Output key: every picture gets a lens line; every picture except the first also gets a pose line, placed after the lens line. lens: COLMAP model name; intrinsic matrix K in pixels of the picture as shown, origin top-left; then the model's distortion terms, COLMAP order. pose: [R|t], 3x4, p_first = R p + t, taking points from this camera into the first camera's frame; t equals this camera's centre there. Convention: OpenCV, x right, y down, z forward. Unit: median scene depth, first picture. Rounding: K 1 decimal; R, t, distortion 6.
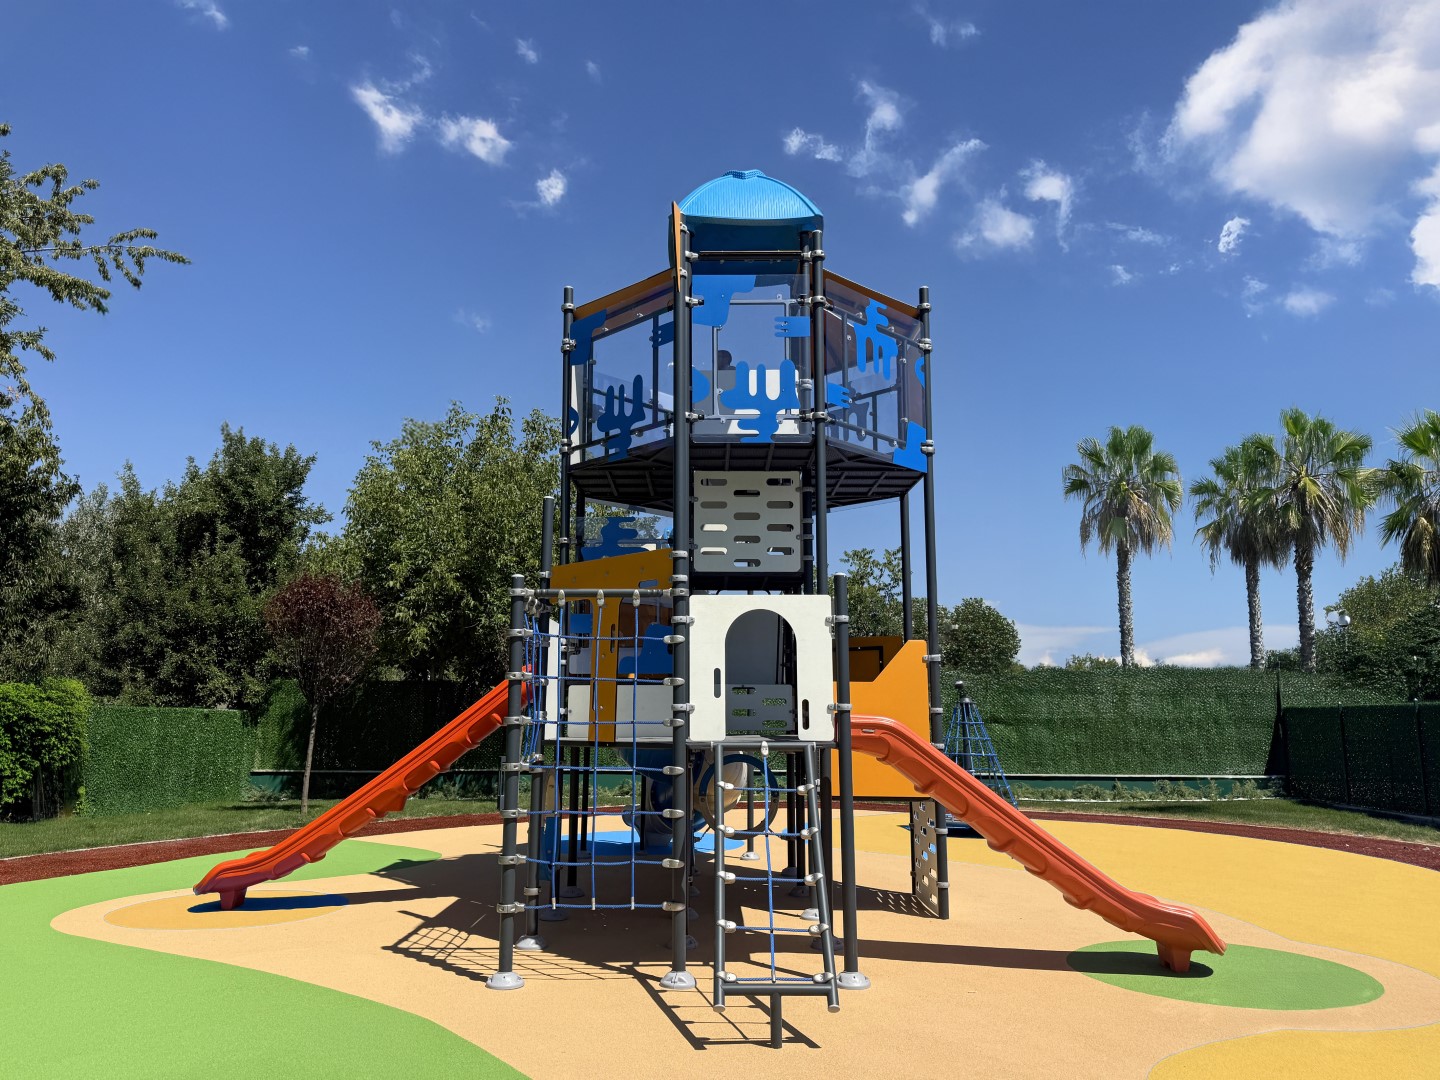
lens RADIAL K [[1013.1, 0, 720.0], [0, 1013.1, 540.0], [0, 0, 1]] dist [0.000709, -0.002696]
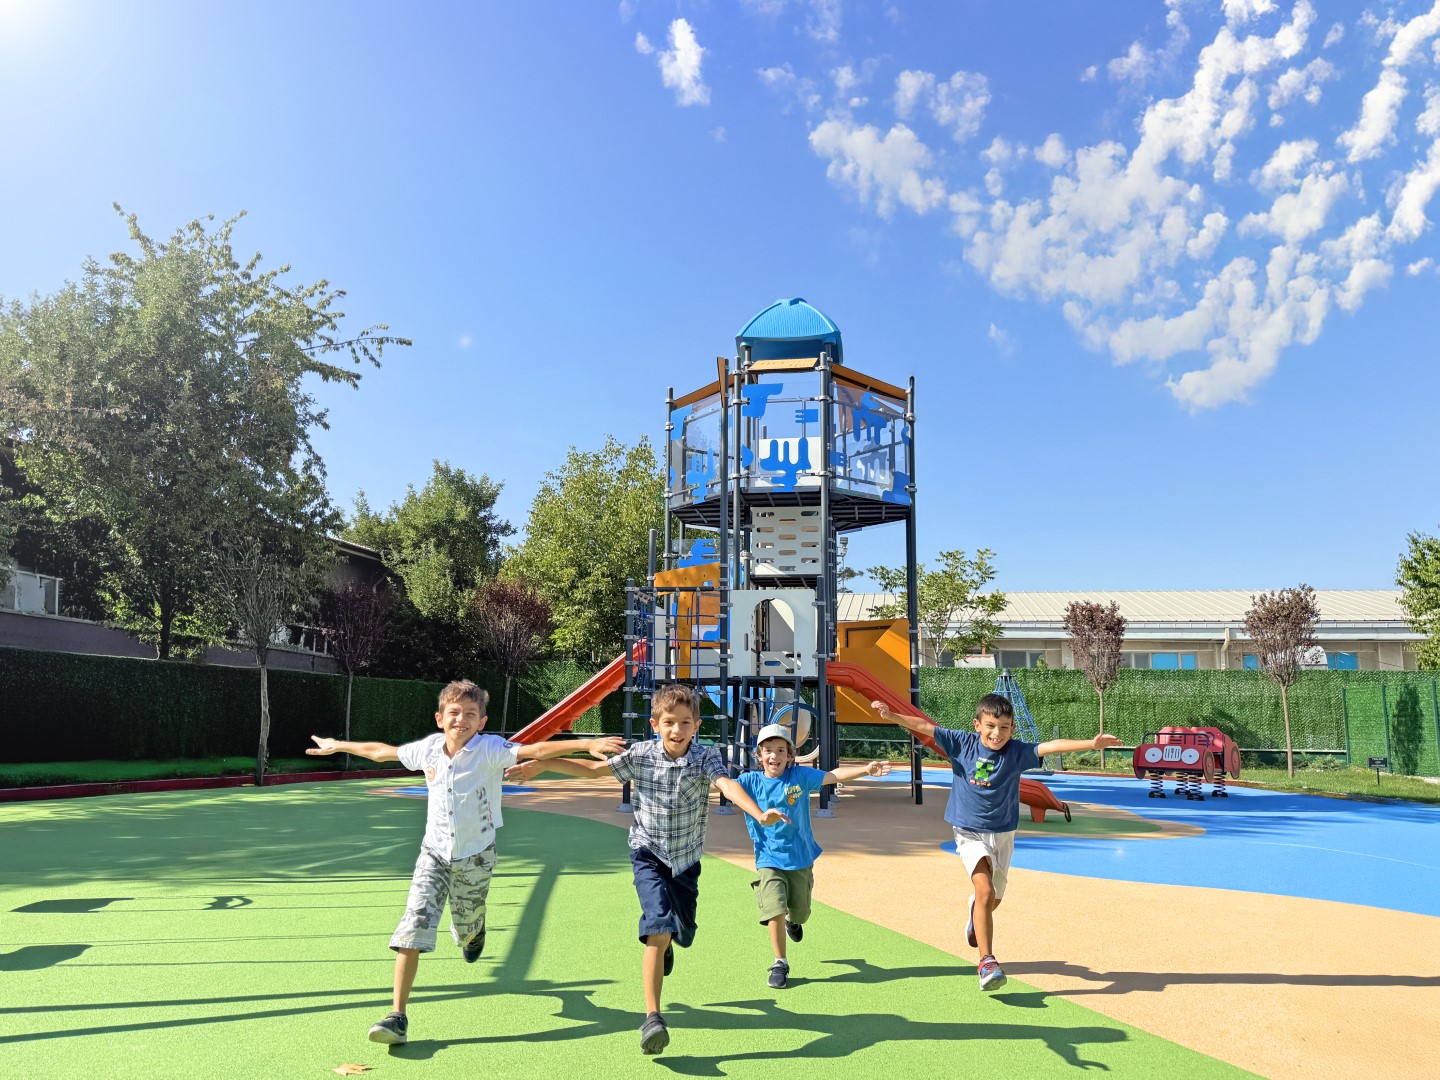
lens RADIAL K [[1013.1, 0, 720.0], [0, 1013.1, 540.0], [0, 0, 1]] dist [0.000709, -0.002696]
pose [[0.986660, -0.017159, -0.161887, 0.098392], [0.017511, 0.999846, 0.000748, -0.012890], [0.161849, -0.003572, 0.986809, -0.285582]]
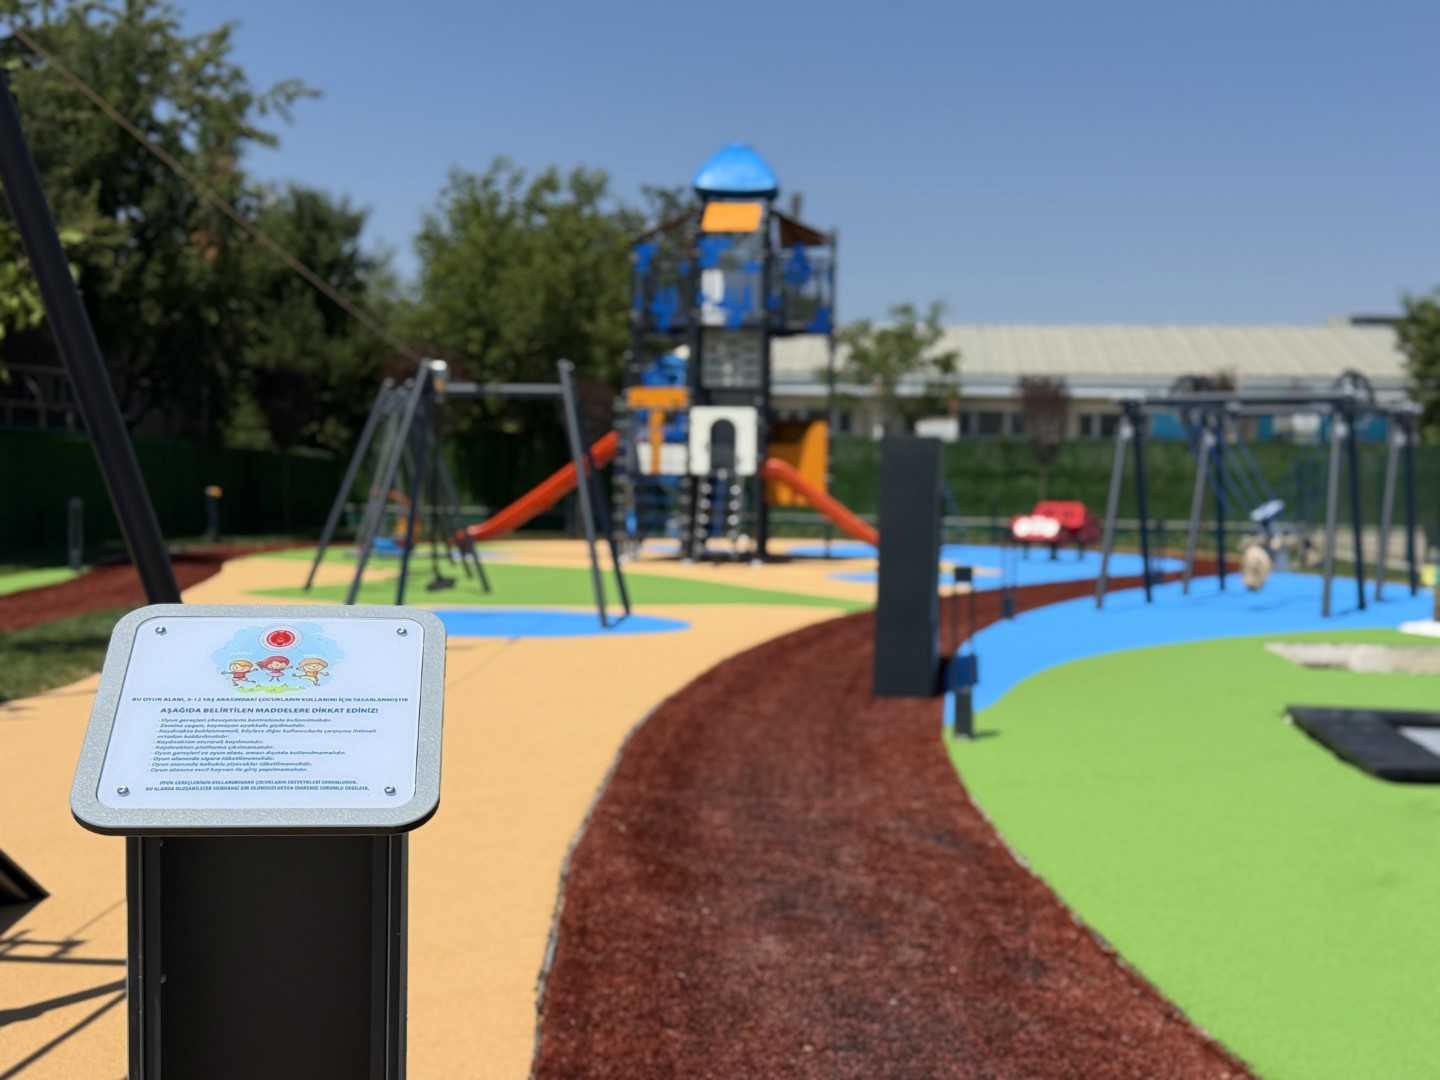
lens RADIAL K [[2017.5, 0, 720.0], [0, 2017.5, 540.0], [0, 0, 1]] dist [0.011936, 0.019126]
pose [[0.996938, 0.015981, -0.076541, 0.170158], [0.000494, 0.977585, 0.210541, -0.270930], [0.078190, -0.209935, 0.974584, -1.535016]]
